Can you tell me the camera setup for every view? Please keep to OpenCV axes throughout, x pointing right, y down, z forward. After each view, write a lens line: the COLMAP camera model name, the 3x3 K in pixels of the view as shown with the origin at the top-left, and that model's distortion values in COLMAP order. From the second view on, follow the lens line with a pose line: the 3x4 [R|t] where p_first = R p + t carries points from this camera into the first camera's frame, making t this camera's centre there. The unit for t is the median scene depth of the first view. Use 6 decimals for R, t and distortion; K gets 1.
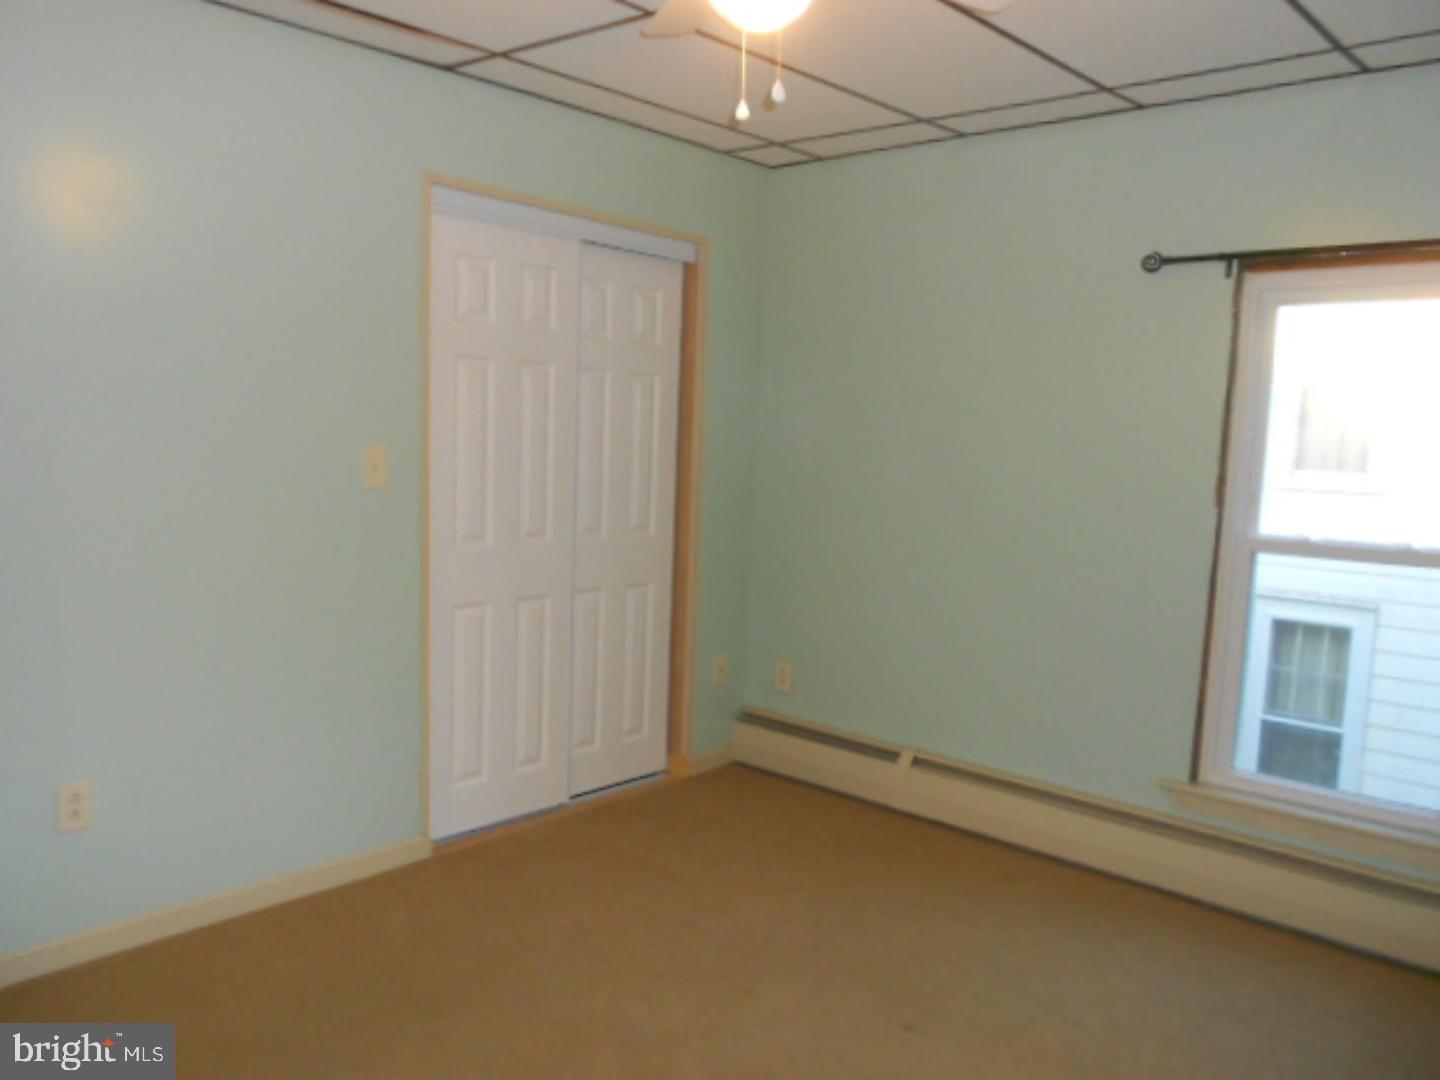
lens RADIAL K [[1106.8, 0, 722.8], [0, 1106.8, 559.2], [0, 0, 1]] dist [-0.039732, 0.002068]
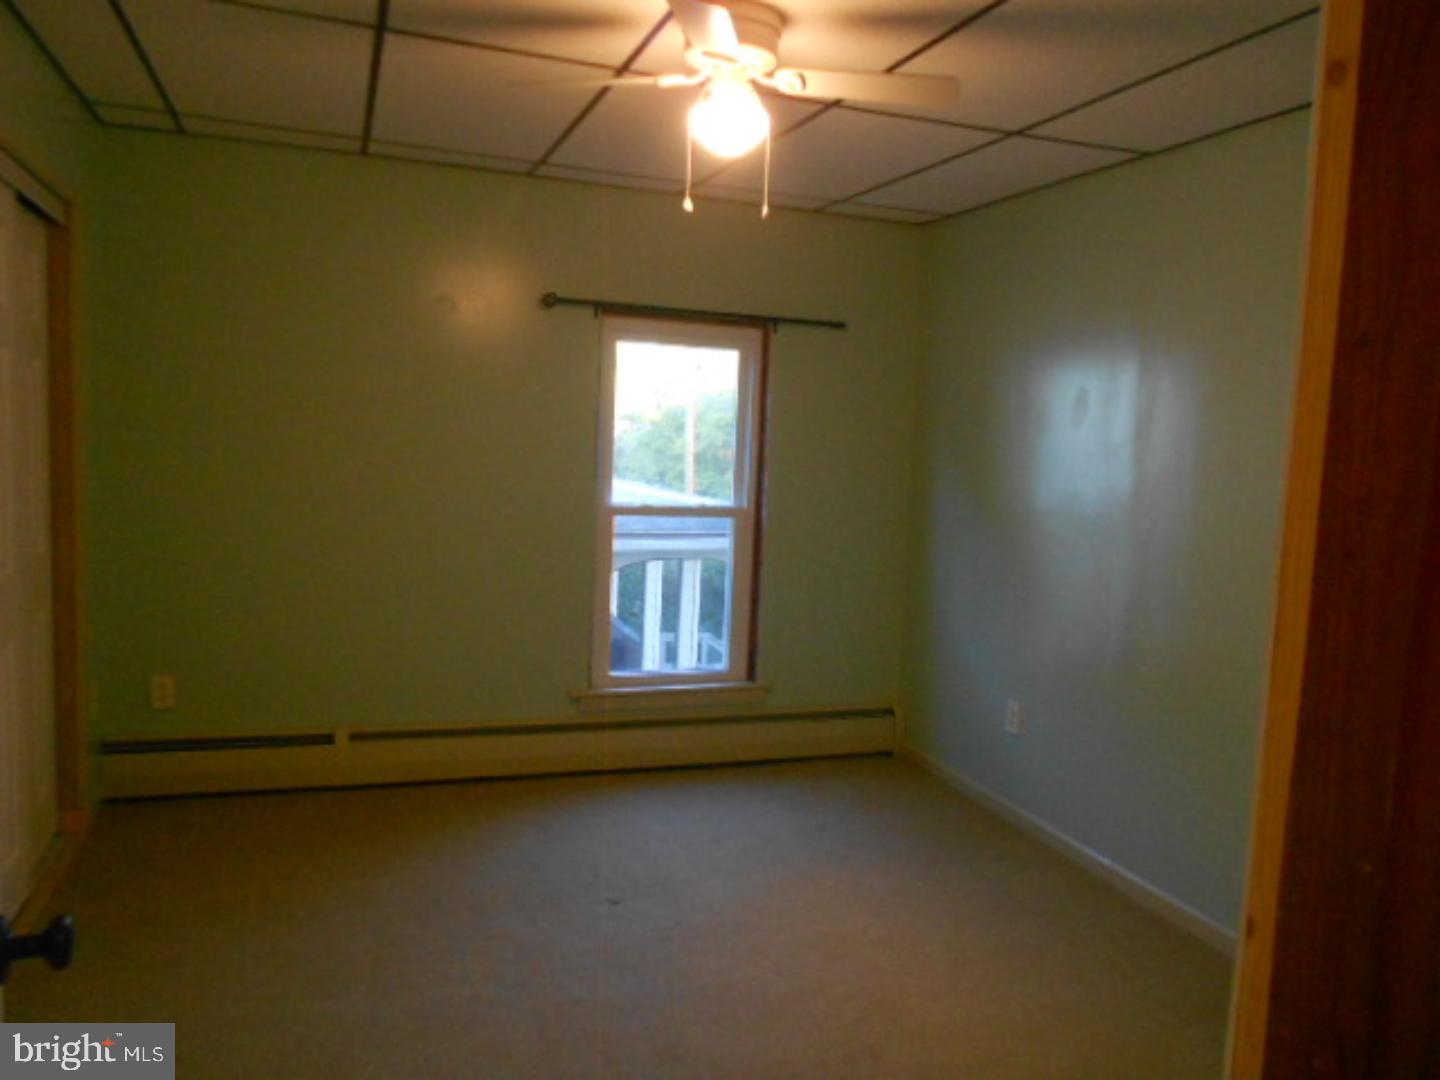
lens RADIAL K [[1106.8, 0, 722.8], [0, 1106.8, 559.2], [0, 0, 1]] dist [-0.039732, 0.002068]
pose [[0.466349, -0.106457, 0.878172, -0.691649], [0.077185, 0.993843, 0.079490, -0.053953], [-0.881227, 0.030711, 0.471695, 0.214150]]
